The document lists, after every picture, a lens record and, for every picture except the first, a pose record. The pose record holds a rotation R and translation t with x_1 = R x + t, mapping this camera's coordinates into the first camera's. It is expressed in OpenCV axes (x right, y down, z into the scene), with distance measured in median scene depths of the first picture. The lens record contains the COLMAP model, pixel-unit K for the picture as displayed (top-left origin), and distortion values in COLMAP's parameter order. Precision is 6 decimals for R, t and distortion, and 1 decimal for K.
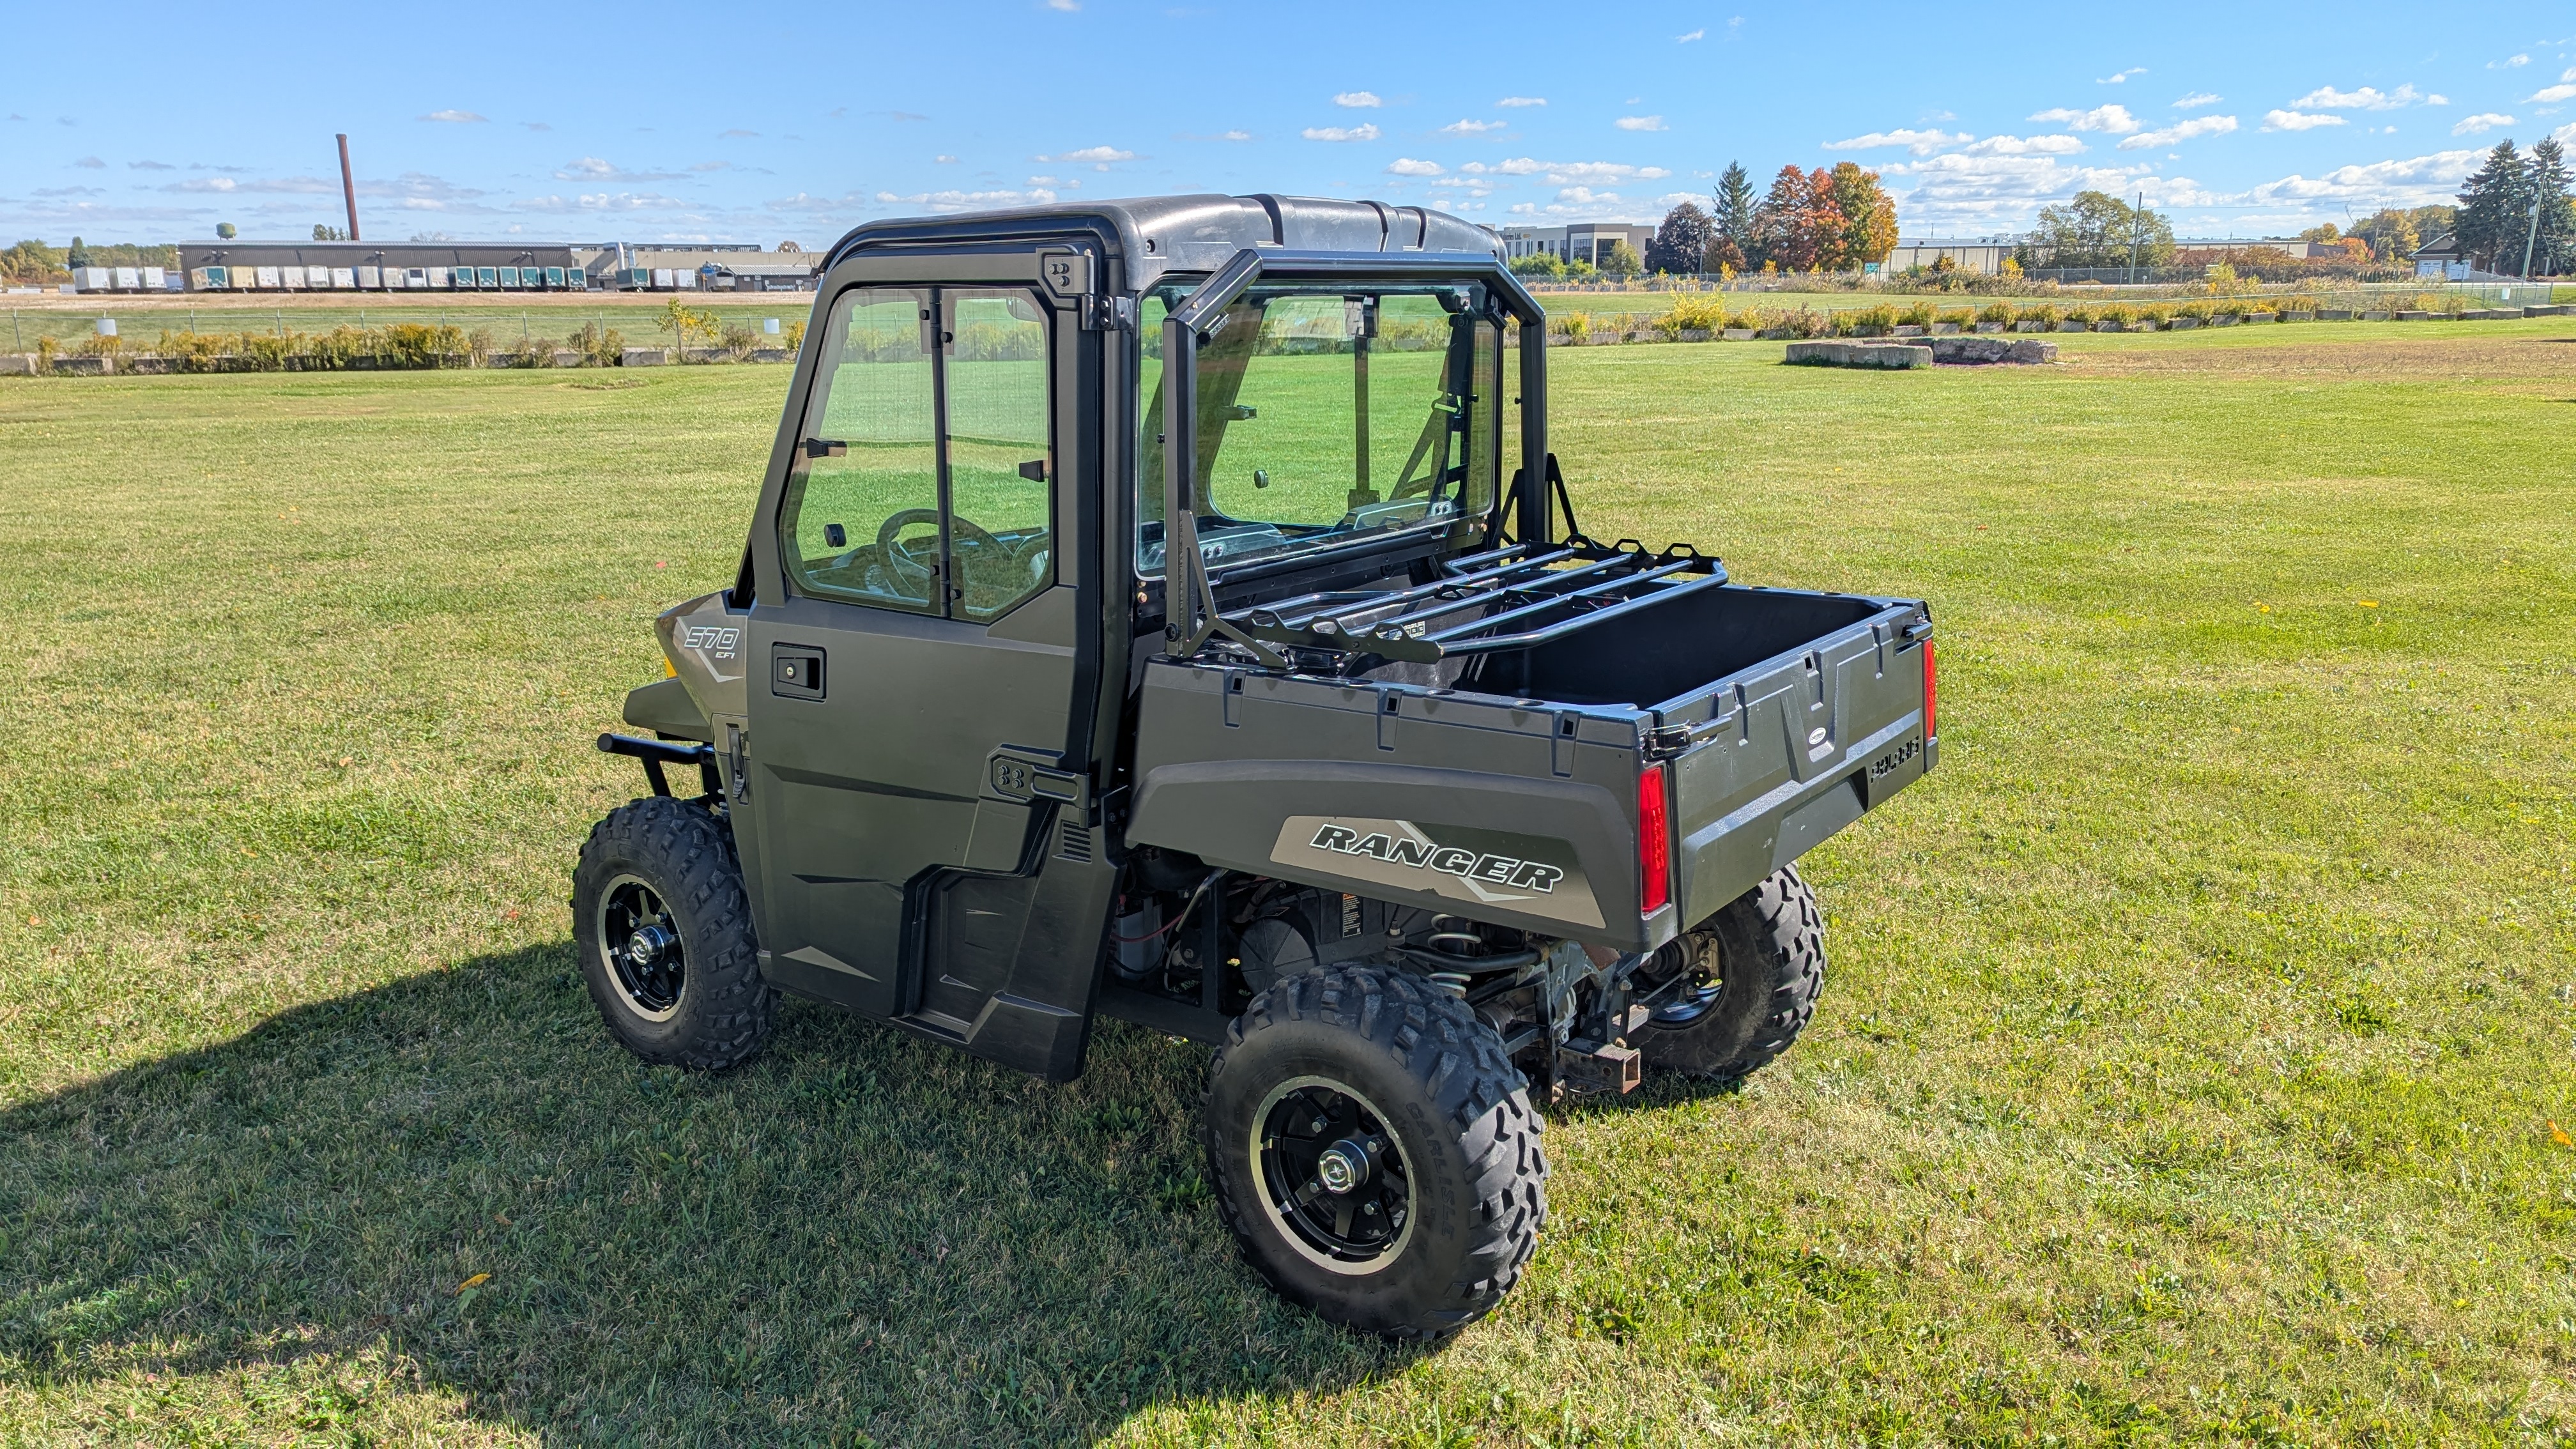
lens RADIAL K [[1824.4, 0, 1320.1], [0, 1824.4, 746.9], [0, 0, 1]] dist [0.059677, -0.048302]
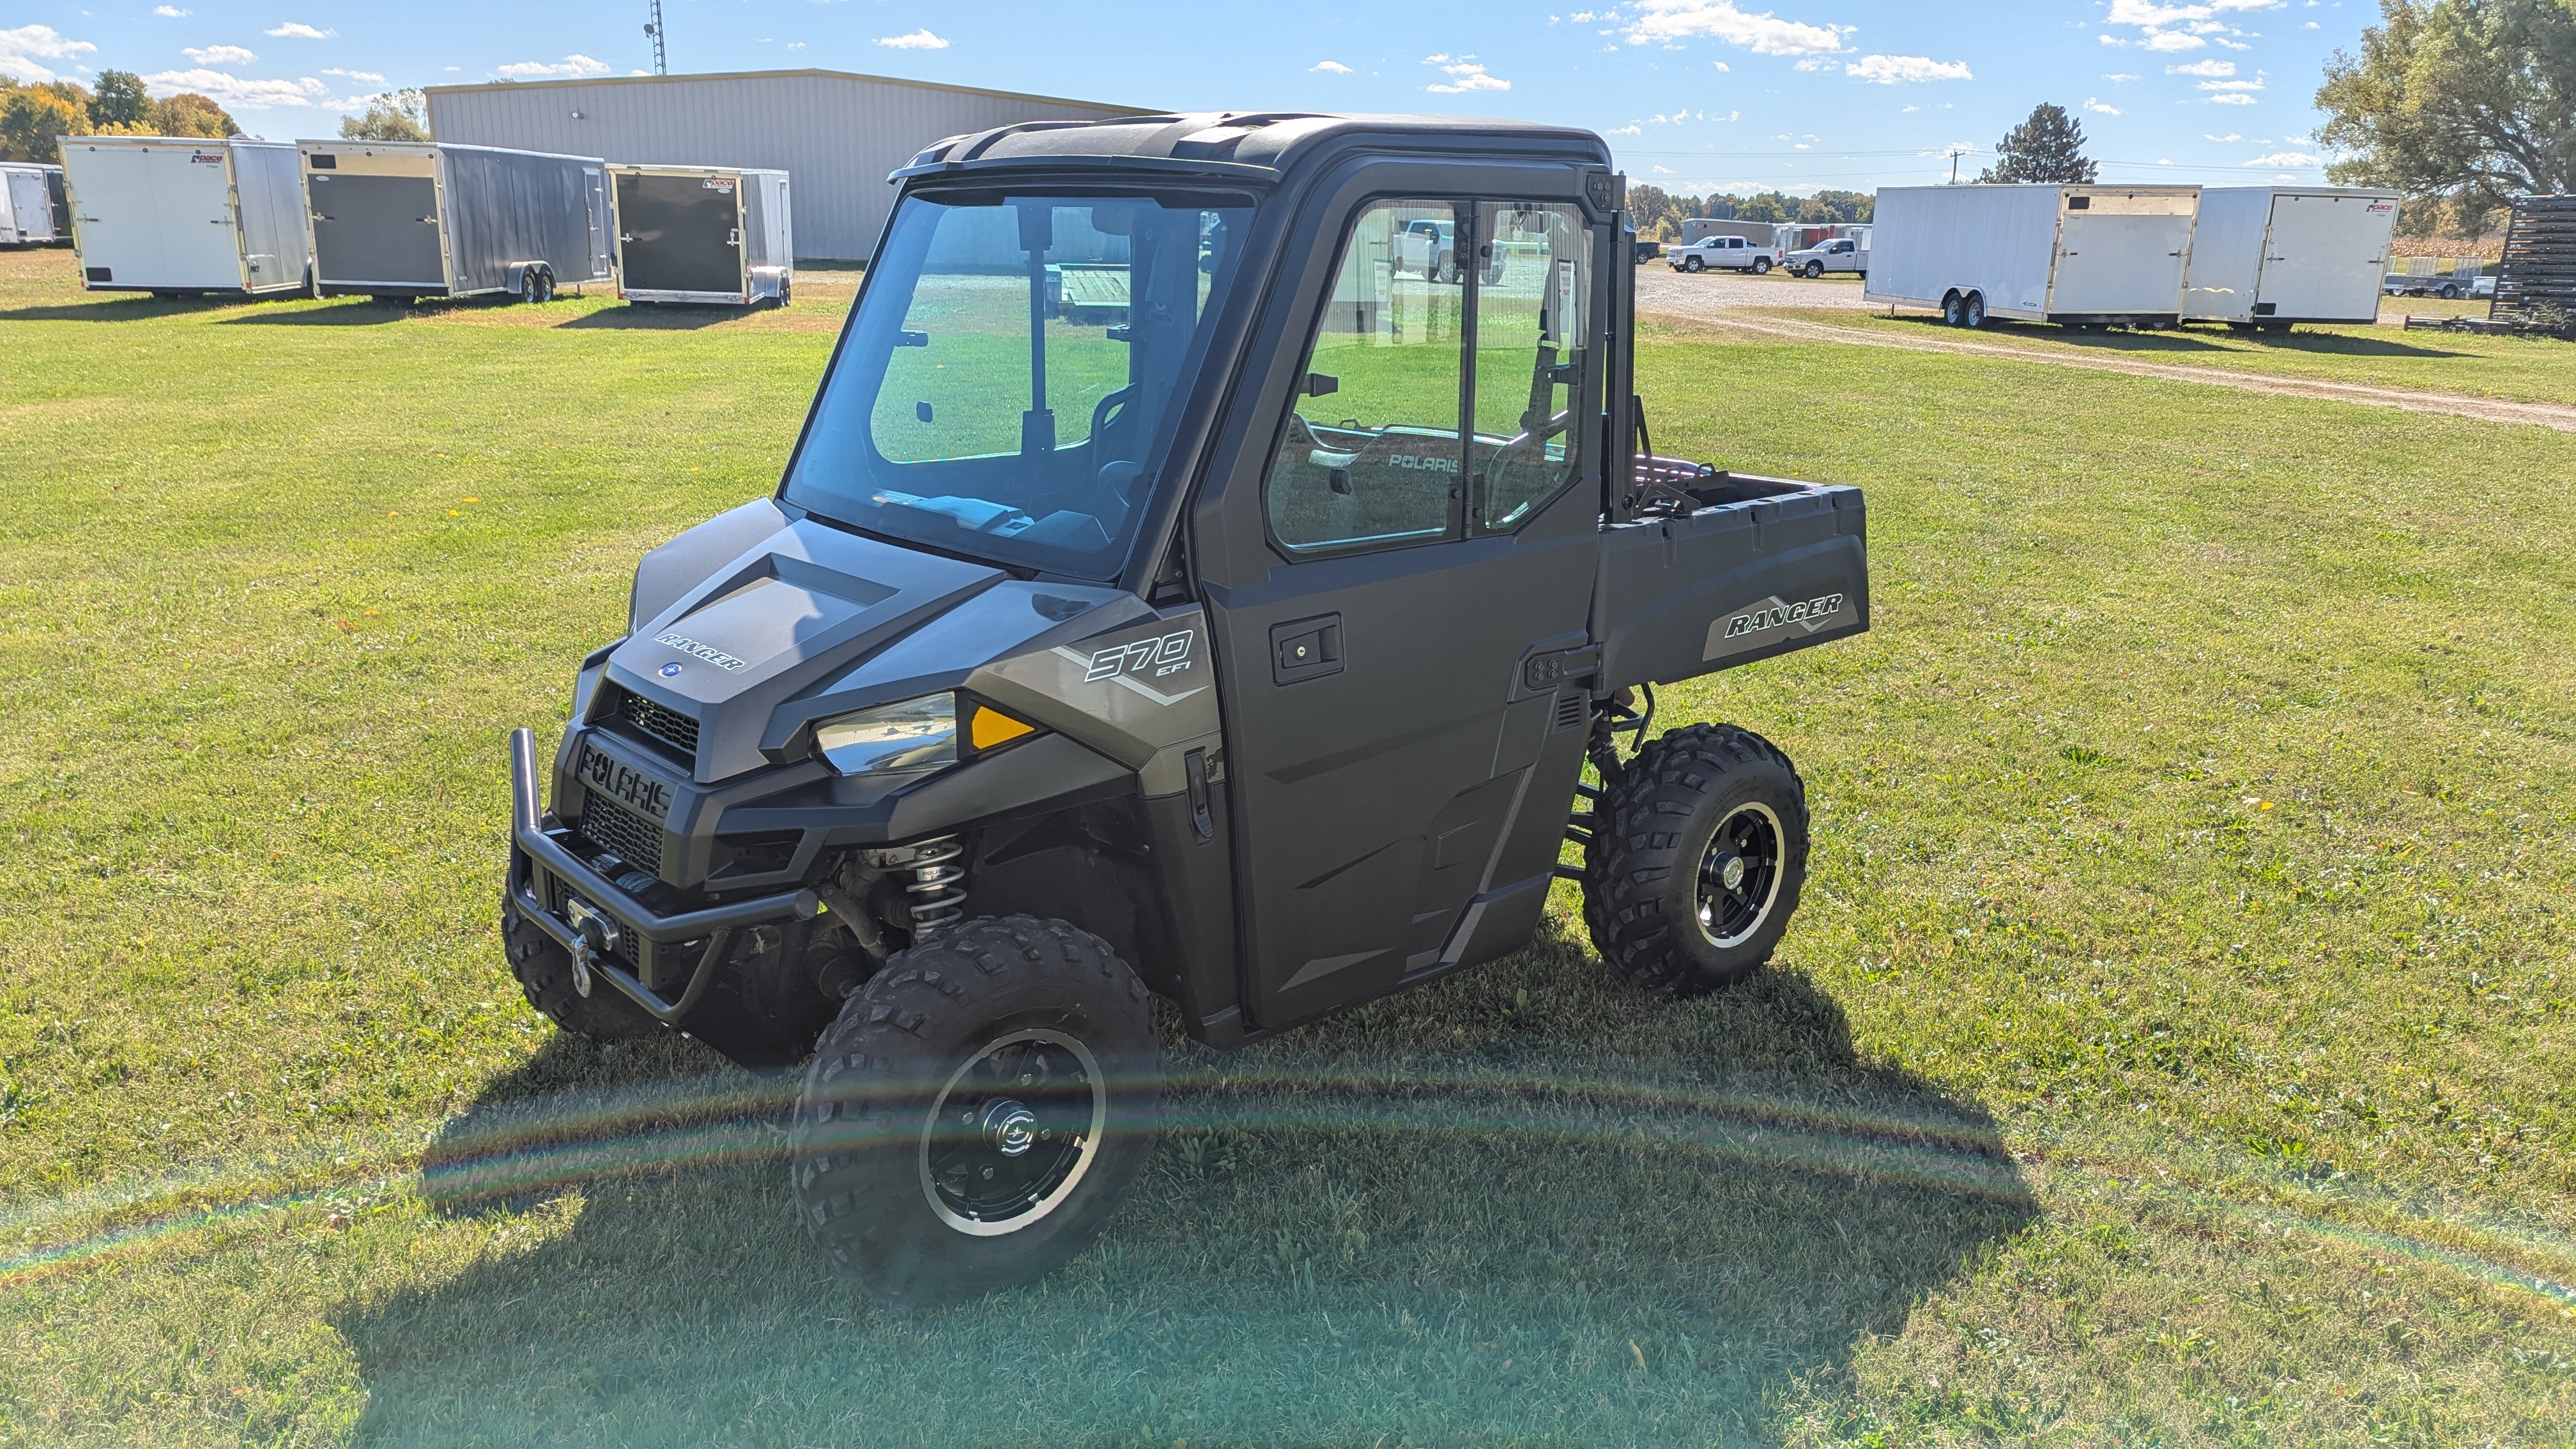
lens RADIAL K [[1824.4, 0, 1293.8], [0, 1824.4, 744.2], [0, 0, 1]] dist [0.059677, -0.048302]
pose [[0.223585, -0.256852, 0.940232, -0.987543], [0.217767, 0.953432, 0.208674, -0.159552], [-0.950046, 0.158095, 0.269107, 0.701976]]
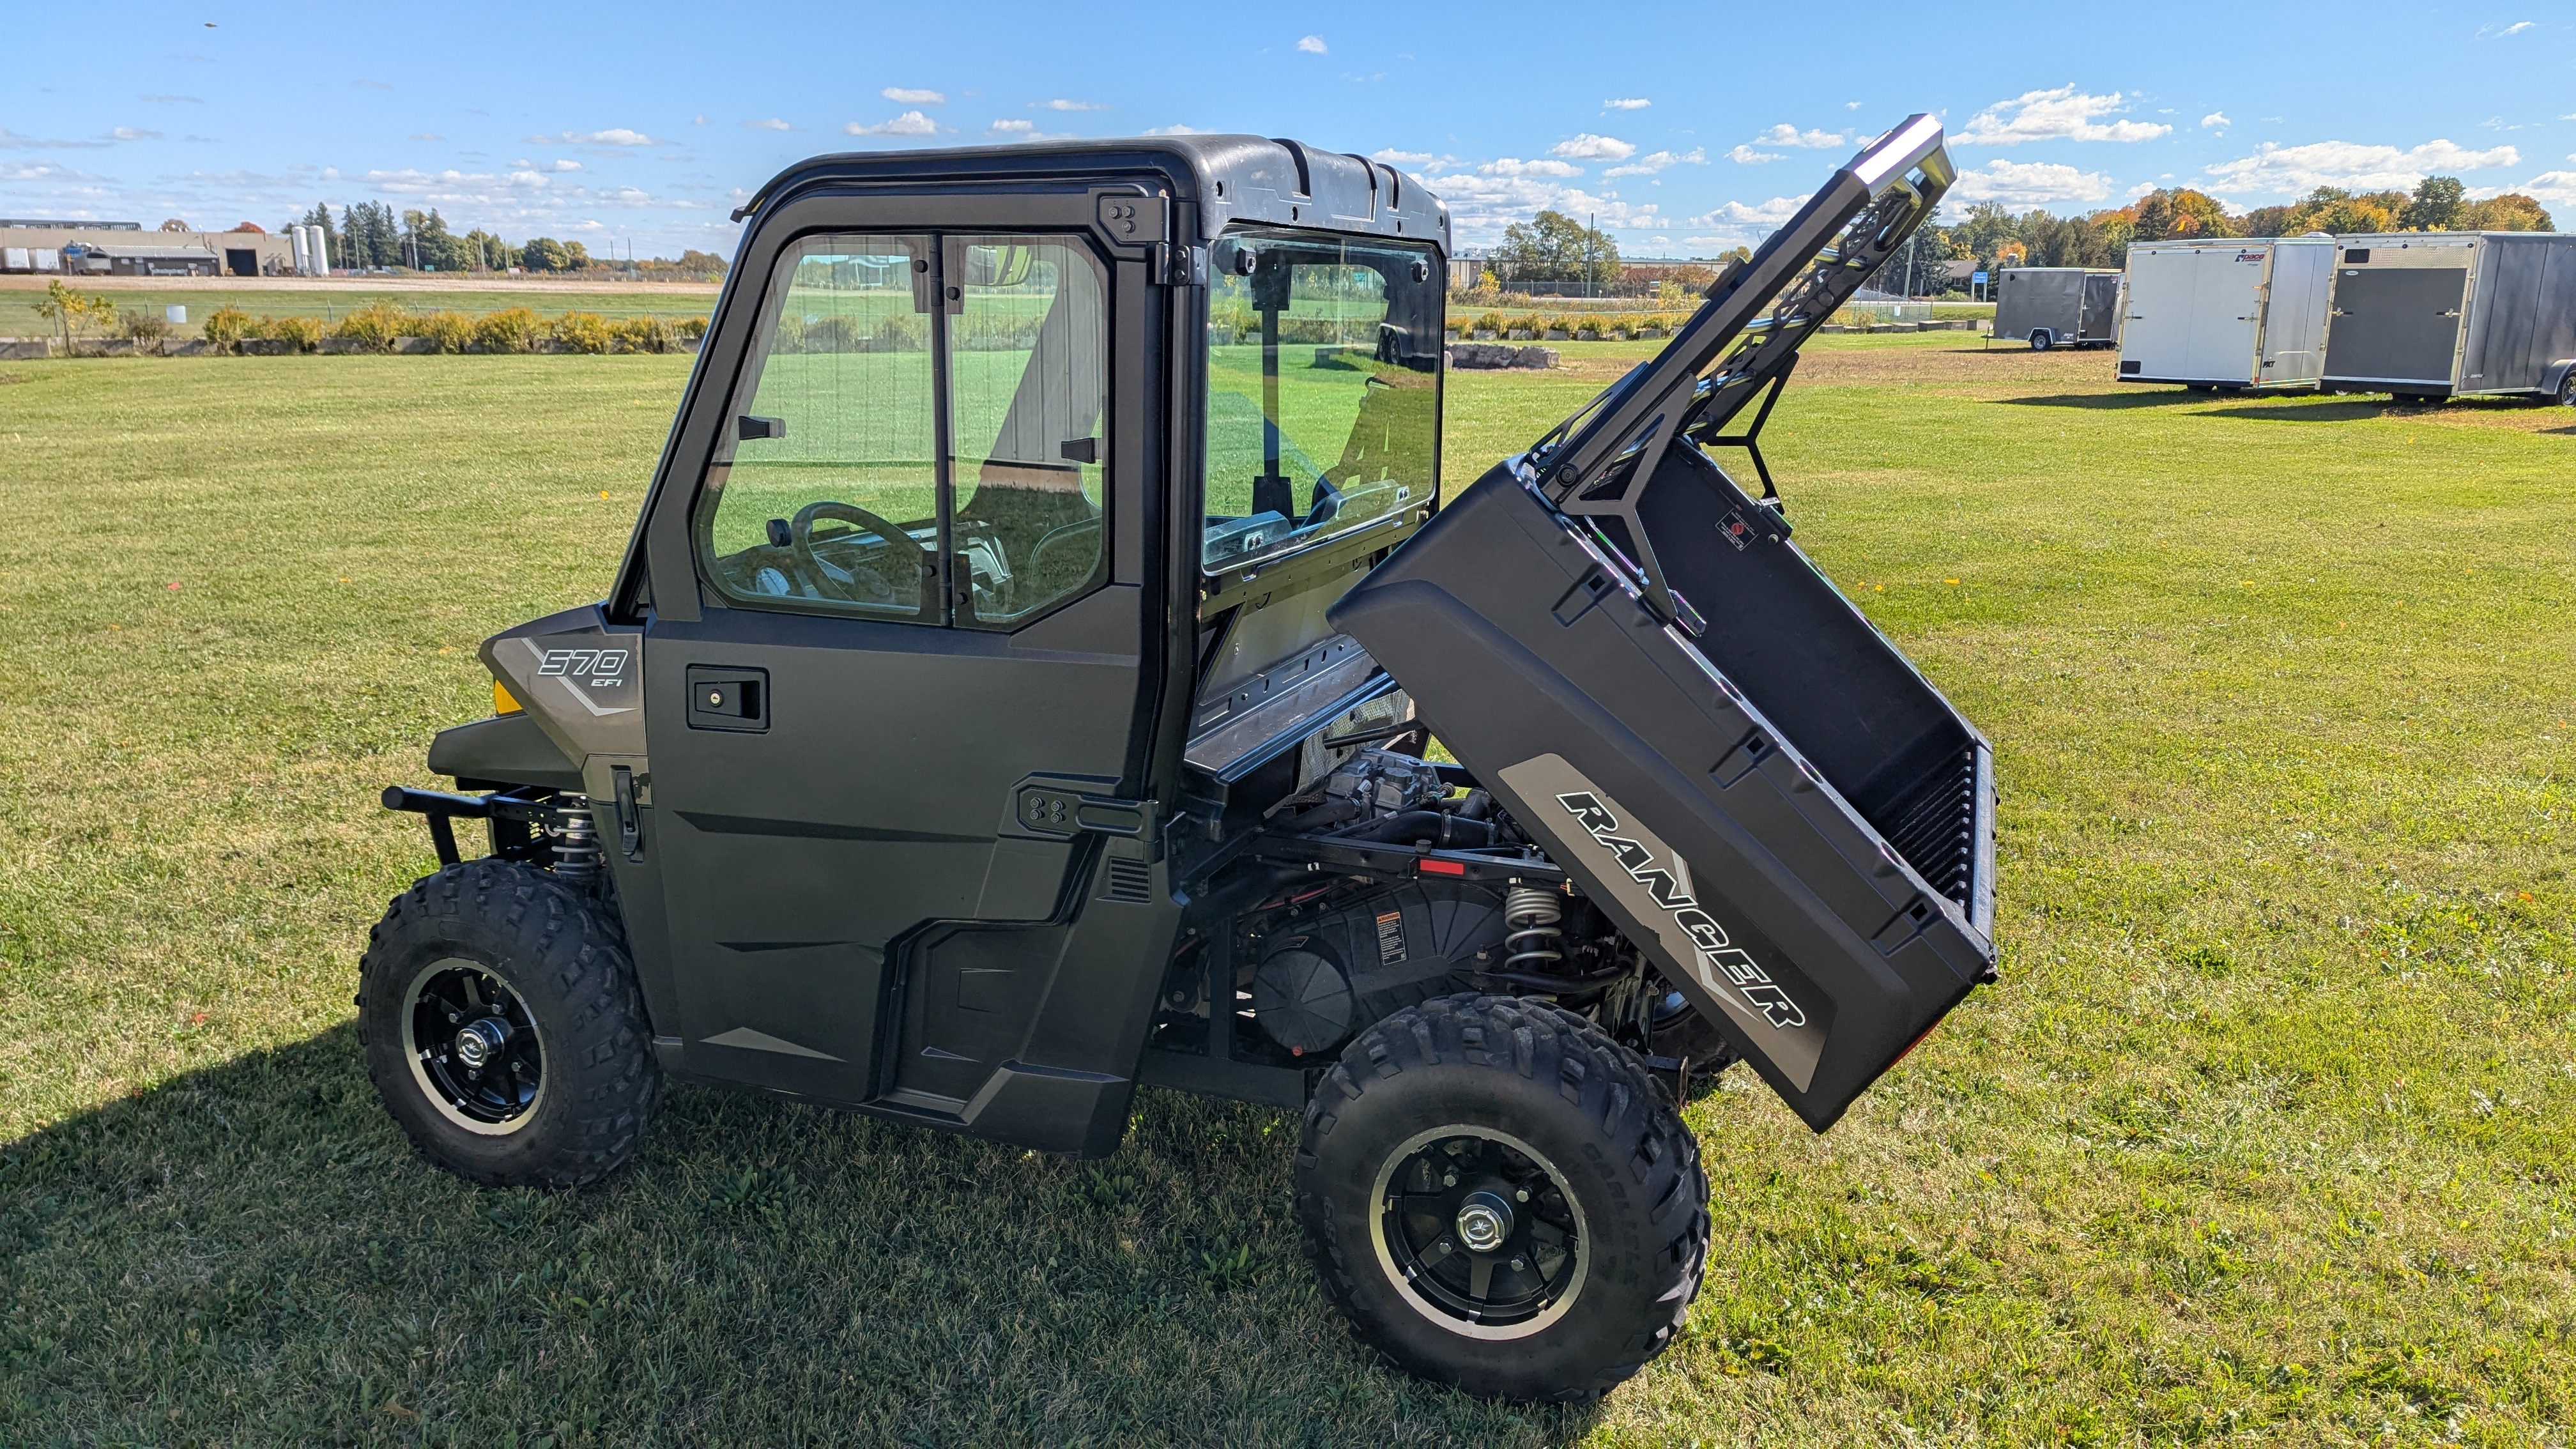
lens RADIAL K [[1824.4, 0, 1328.2], [0, 1824.4, 754.0], [0, 0, 1]] dist [0.059677, -0.048302]
pose [[0.963951, -0.050485, 0.261247, -0.215812], [0.049882, 0.998715, 0.008945, -0.008750], [-0.261363, 0.004409, 0.965231, 0.114316]]
